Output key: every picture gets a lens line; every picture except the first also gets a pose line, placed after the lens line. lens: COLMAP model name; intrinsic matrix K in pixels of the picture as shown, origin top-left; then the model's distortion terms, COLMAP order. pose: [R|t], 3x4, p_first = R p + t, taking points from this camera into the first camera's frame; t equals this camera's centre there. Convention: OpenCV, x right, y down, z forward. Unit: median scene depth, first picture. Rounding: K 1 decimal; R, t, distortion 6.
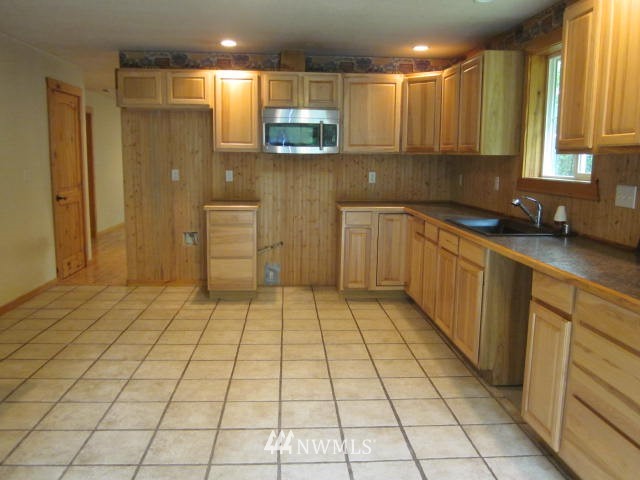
lens RADIAL K [[532.8, 0, 317.8], [0, 532.8, 237.5], [0, 0, 1]] dist [-0.041986, 0.009007]
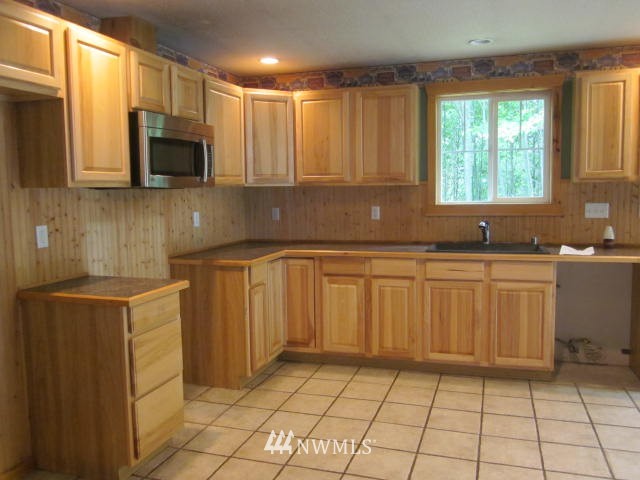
lens RADIAL K [[532.8, 0, 317.8], [0, 532.8, 237.5], [0, 0, 1]] dist [-0.041986, 0.009007]
pose [[0.370804, -0.103350, 0.922943, -0.567237], [0.158317, 0.986277, 0.046836, -0.105254], [-0.915118, 0.128750, 0.382077, 0.626219]]
